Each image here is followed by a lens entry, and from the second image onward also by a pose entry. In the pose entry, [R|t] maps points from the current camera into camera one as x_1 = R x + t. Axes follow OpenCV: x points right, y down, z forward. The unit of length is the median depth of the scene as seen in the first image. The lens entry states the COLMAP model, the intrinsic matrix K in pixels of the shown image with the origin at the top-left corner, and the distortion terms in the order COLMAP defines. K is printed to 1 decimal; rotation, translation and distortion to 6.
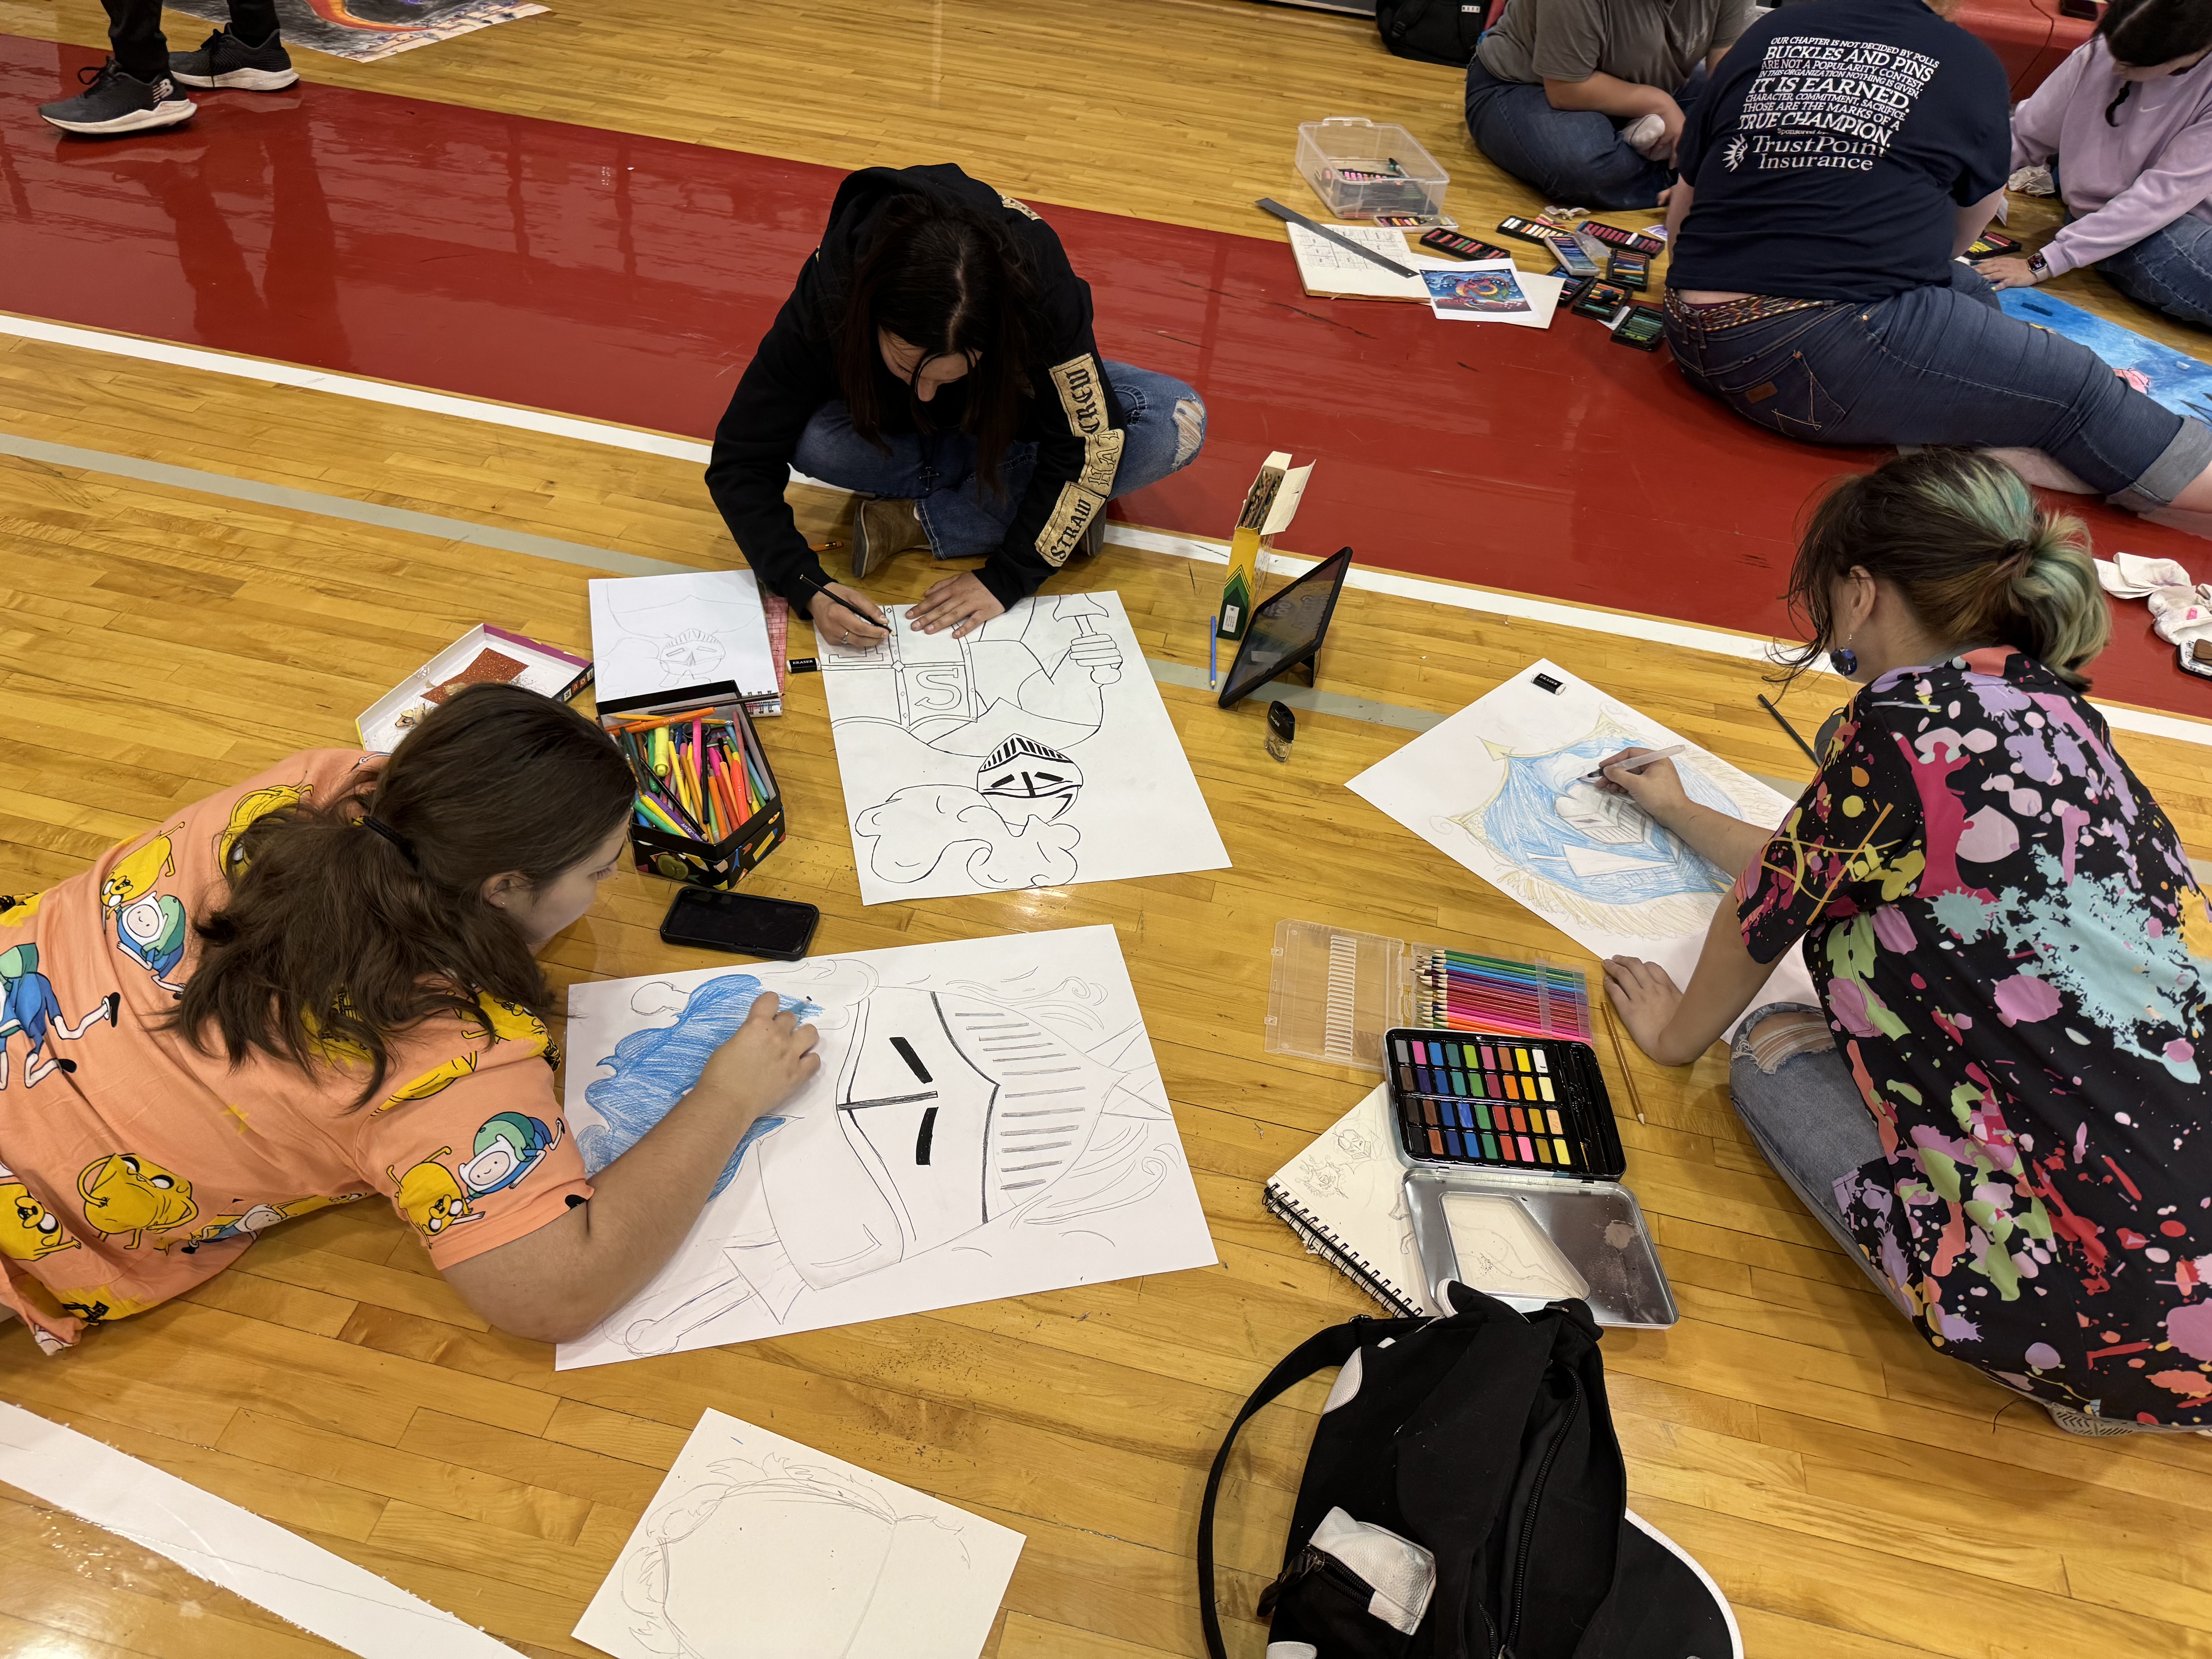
lens RADIAL K [[1530.0, 0, 1106.9], [0, 1530.0, 830.0], [0, 0, 1]] dist [-0.043749, 0.007998]
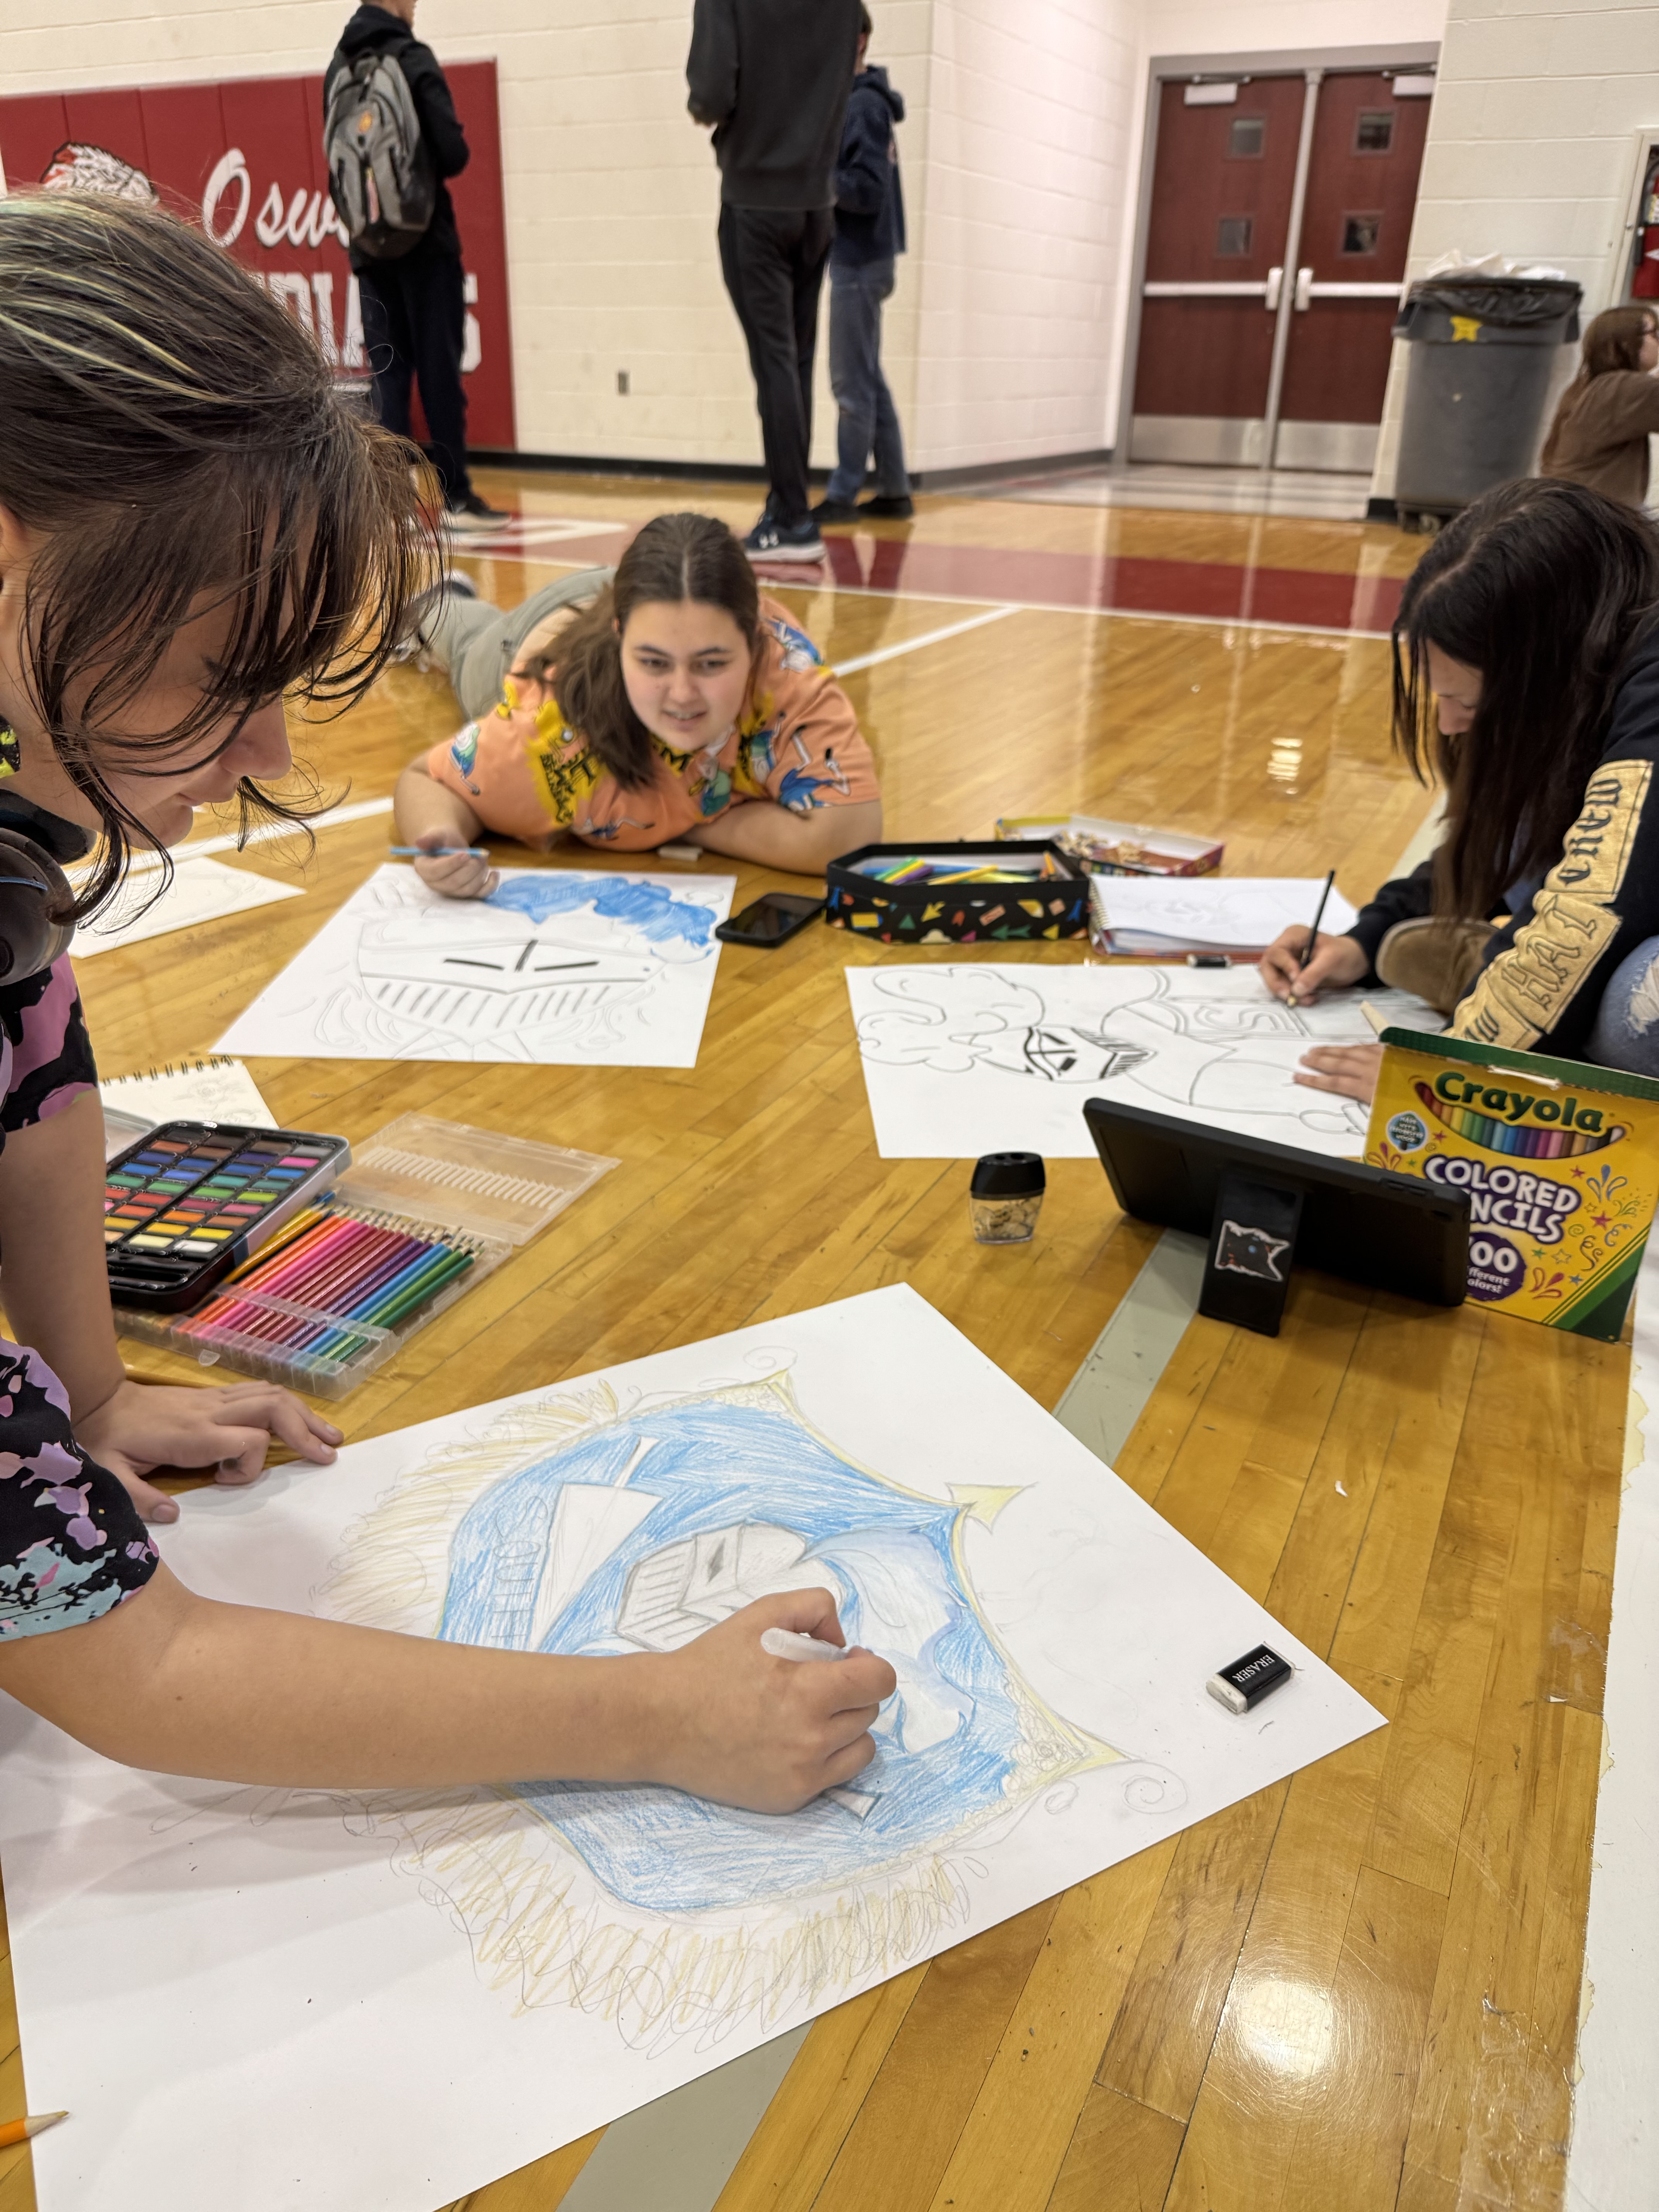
lens RADIAL K [[1530.0, 0, 827.4], [0, 1530.0, 1104.1], [0, 0, 1]] dist [-0.043749, 0.007998]
pose [[-0.199393, 0.438843, -0.876162, 0.797411], [-0.680381, 0.581462, 0.446075, -0.379886], [0.705212, 0.685068, 0.182641, 1.039457]]
